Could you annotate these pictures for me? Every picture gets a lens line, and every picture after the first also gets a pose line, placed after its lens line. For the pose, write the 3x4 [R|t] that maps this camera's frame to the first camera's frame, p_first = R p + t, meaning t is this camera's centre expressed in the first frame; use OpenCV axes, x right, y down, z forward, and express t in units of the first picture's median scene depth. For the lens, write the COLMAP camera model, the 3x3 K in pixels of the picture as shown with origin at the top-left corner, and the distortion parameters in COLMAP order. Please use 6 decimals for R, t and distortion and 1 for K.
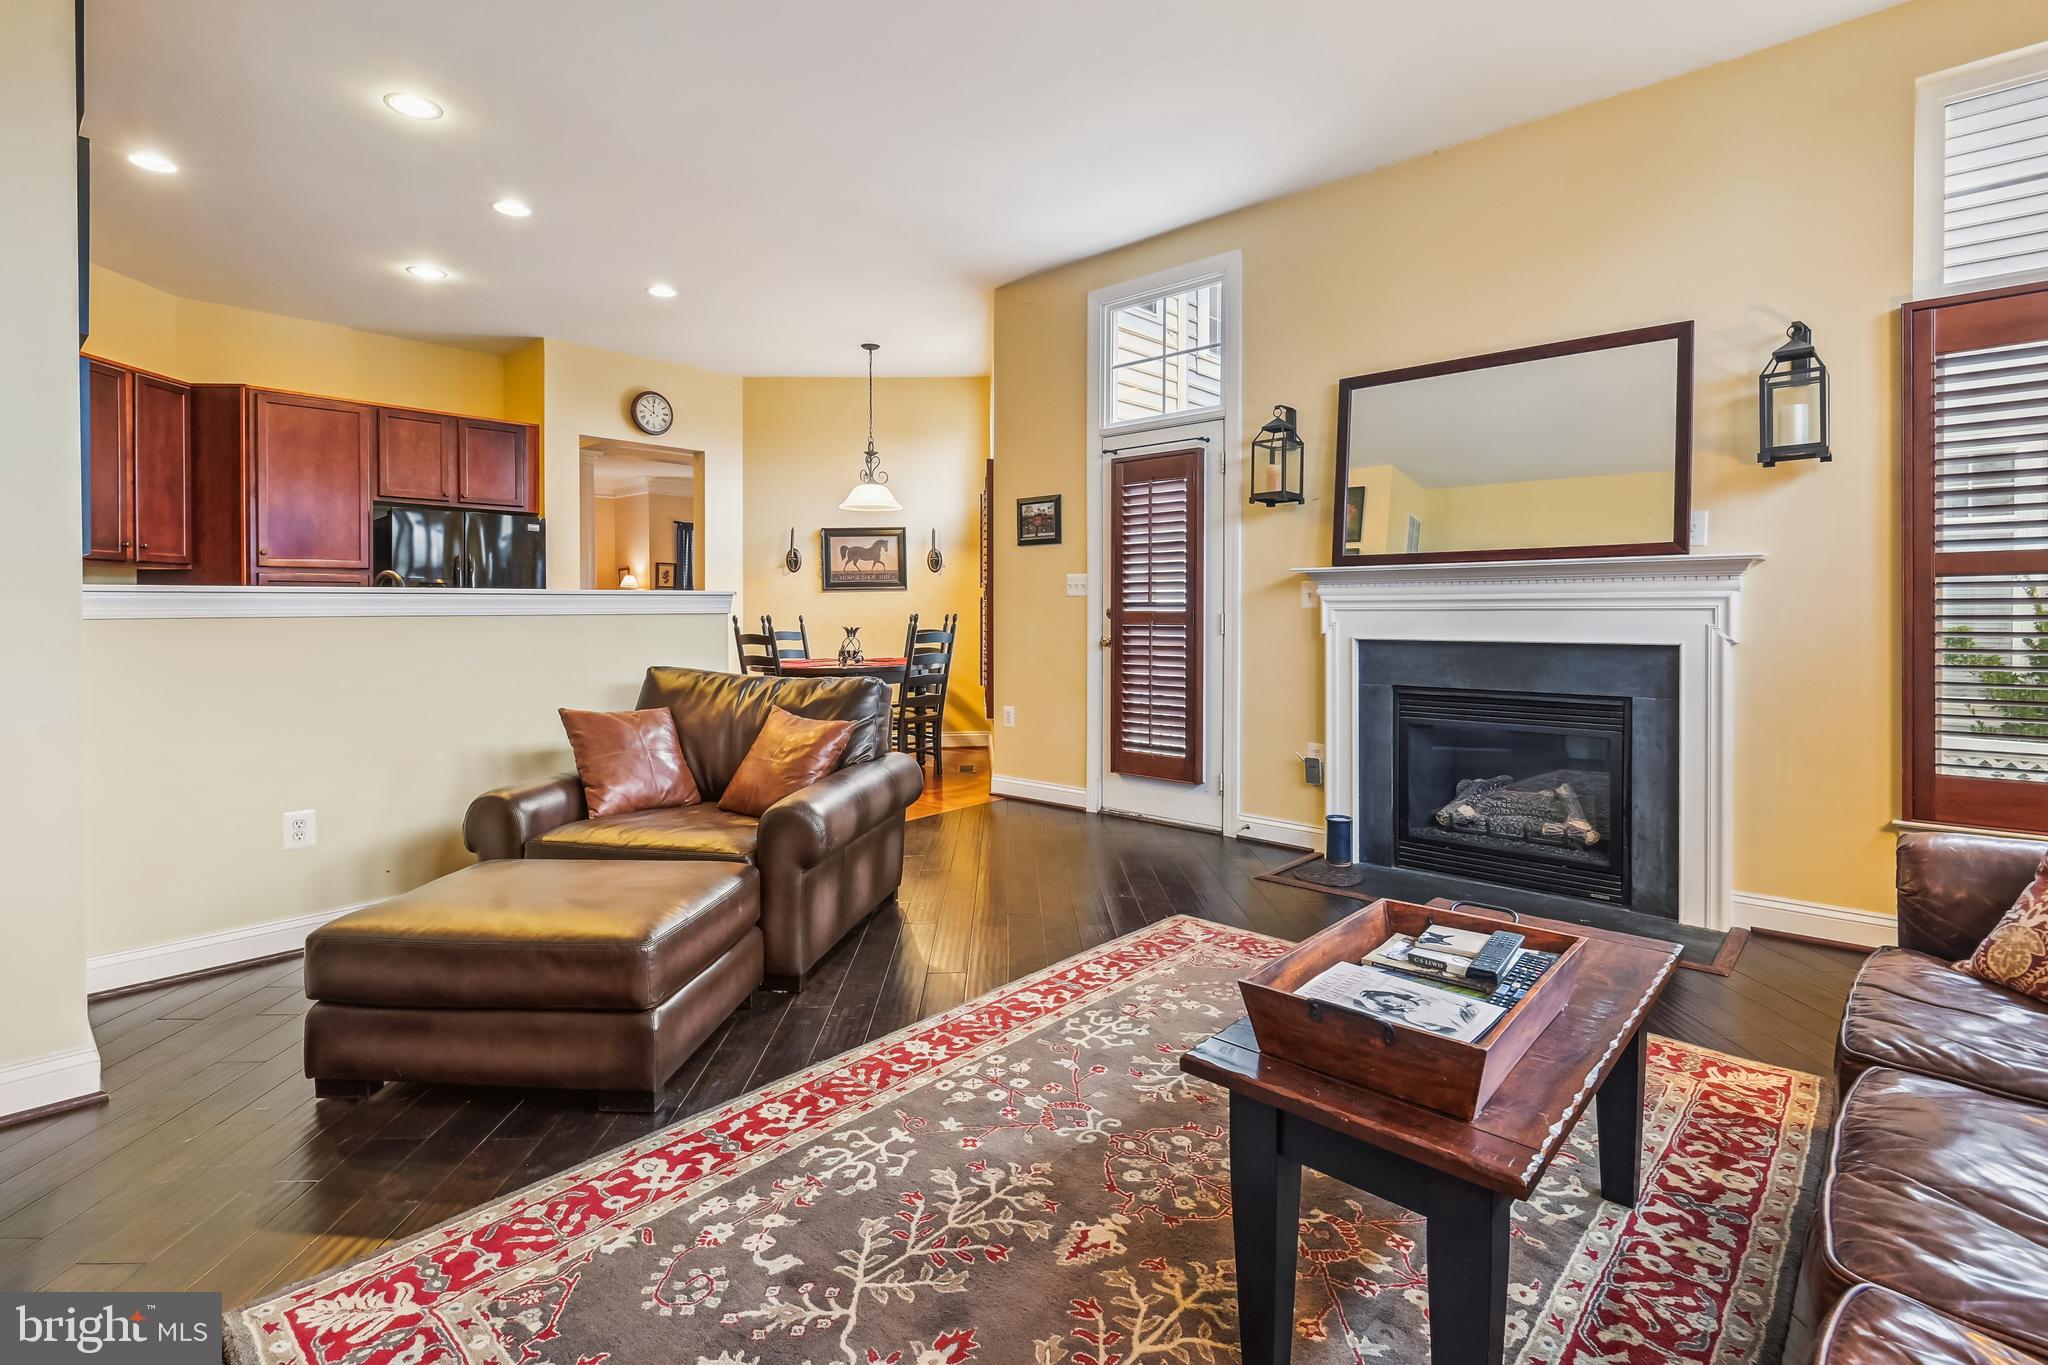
lens RADIAL K [[969.0, 0, 1040.8], [0, 969.0, 606.1], [0, 0, 1]] dist [0.010193, -0.004694]
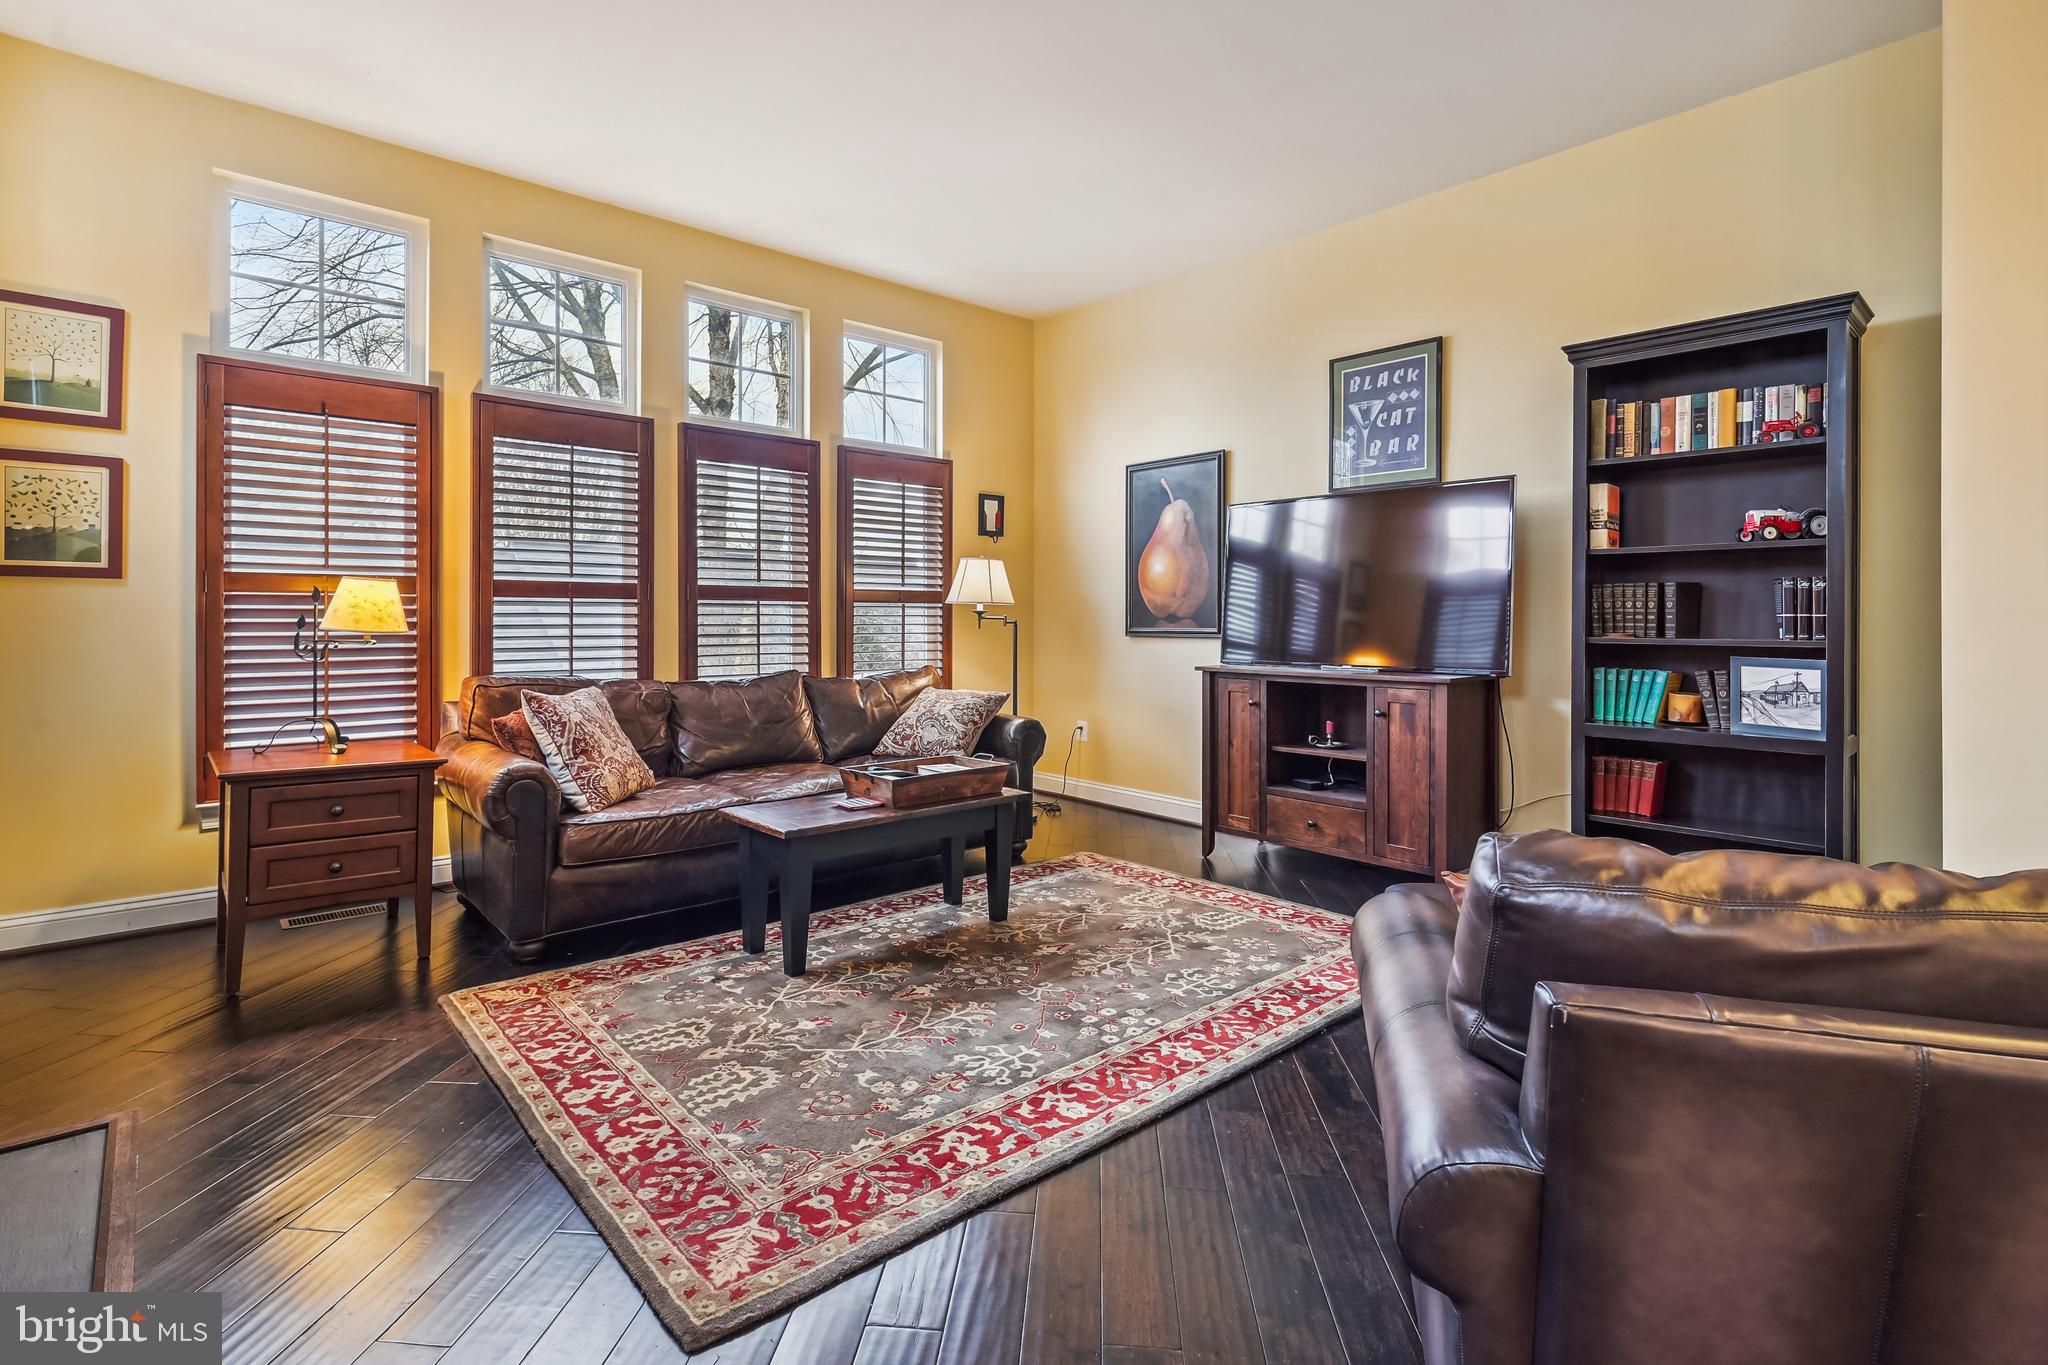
lens RADIAL K [[969.0, 0, 1037.4], [0, 969.0, 625.4], [0, 0, 1]] dist [0.010193, -0.004694]
pose [[-0.995267, 0.000097, 0.097178, -0.066825], [0.000363, 0.999996, 0.002722, 0.007092], [-0.097177, 0.002745, -0.995263, 1.997013]]
